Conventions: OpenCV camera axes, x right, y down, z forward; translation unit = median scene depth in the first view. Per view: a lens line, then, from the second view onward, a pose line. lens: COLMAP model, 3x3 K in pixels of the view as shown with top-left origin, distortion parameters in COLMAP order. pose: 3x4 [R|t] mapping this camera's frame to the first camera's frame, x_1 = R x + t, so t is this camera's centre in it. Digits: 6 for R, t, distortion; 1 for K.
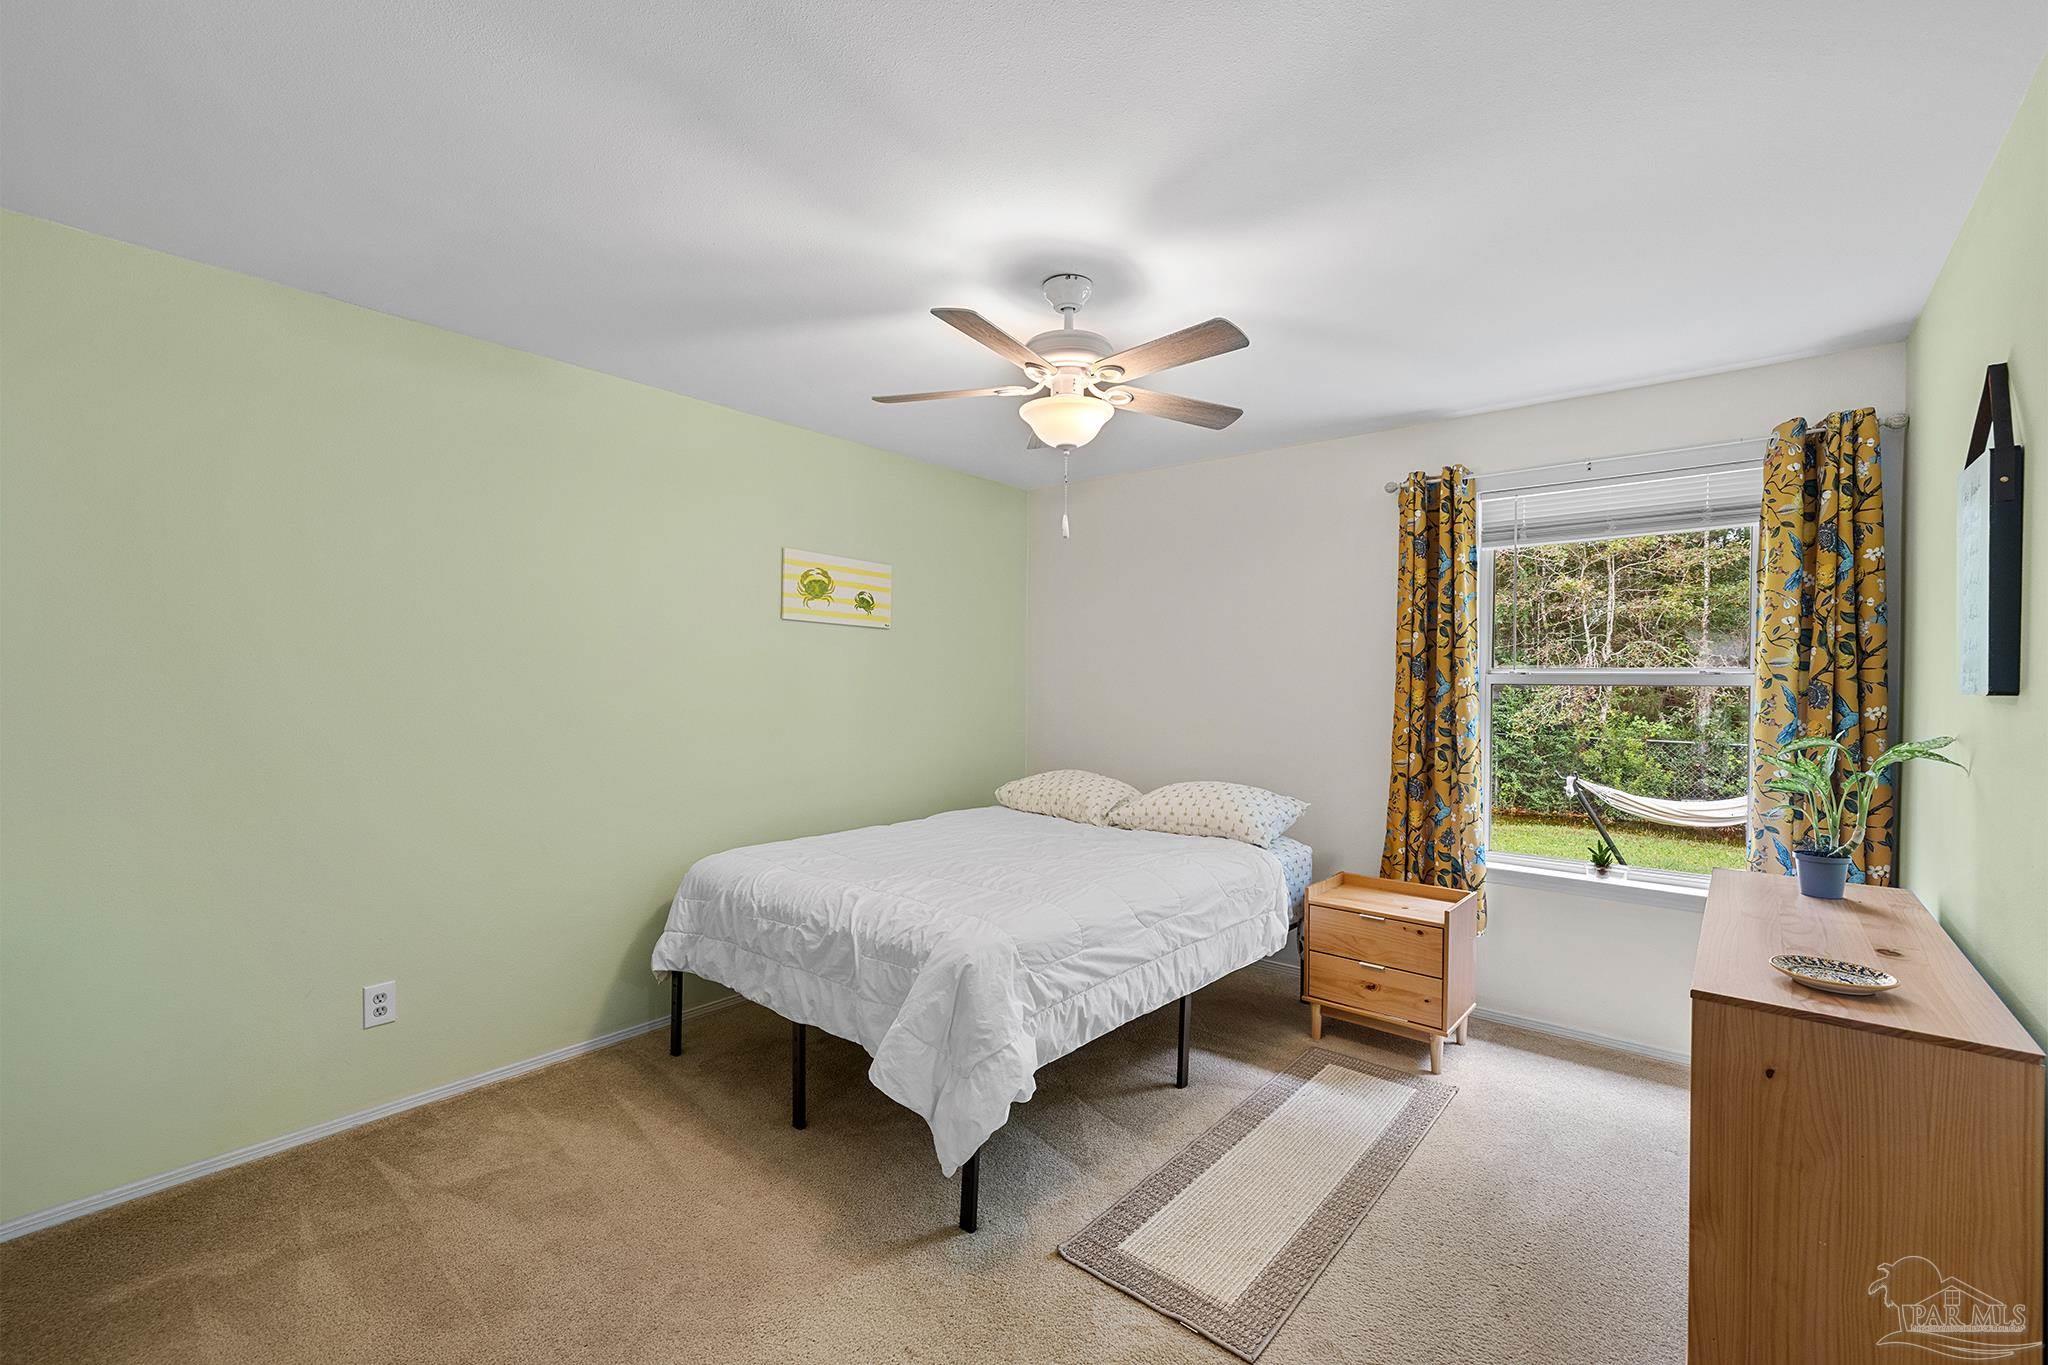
lens RADIAL K [[868.6, 0, 1028.2], [0, 868.6, 682.4], [0, 0, 1]] dist [0.001849, 0.000057]
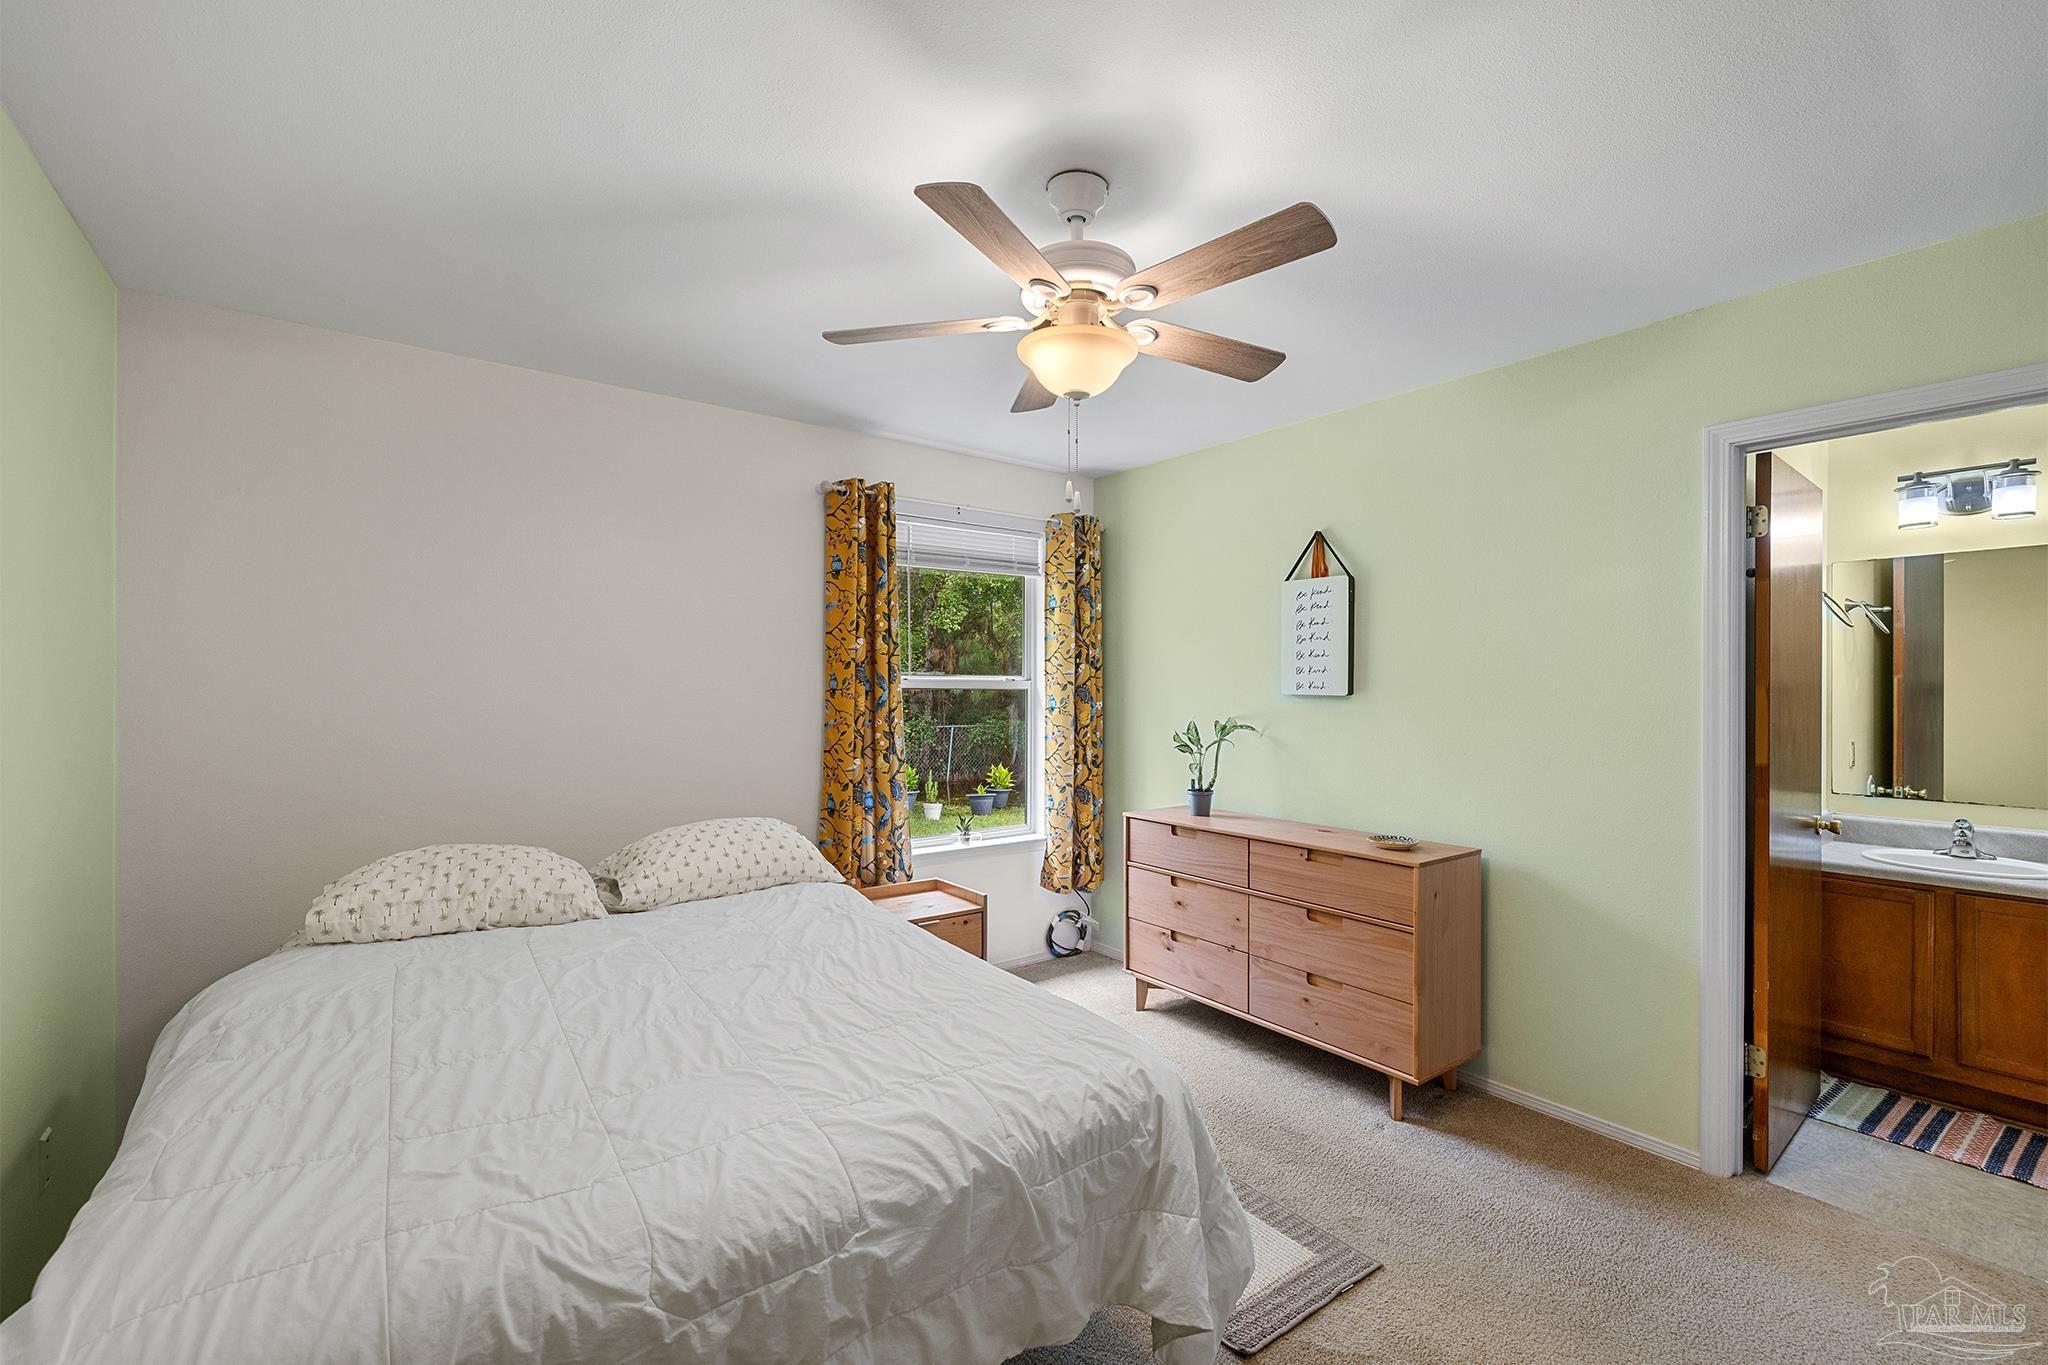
lens RADIAL K [[868.6, 0, 1028.0], [0, 868.6, 681.9], [0, 0, 1]] dist [0.001849, 0.000057]
pose [[0.231008, -0.004022, 0.972943, -0.502623], [0.003145, 0.999989, 0.003387, -0.009816], [-0.972947, 0.002278, 0.231019, 0.595598]]
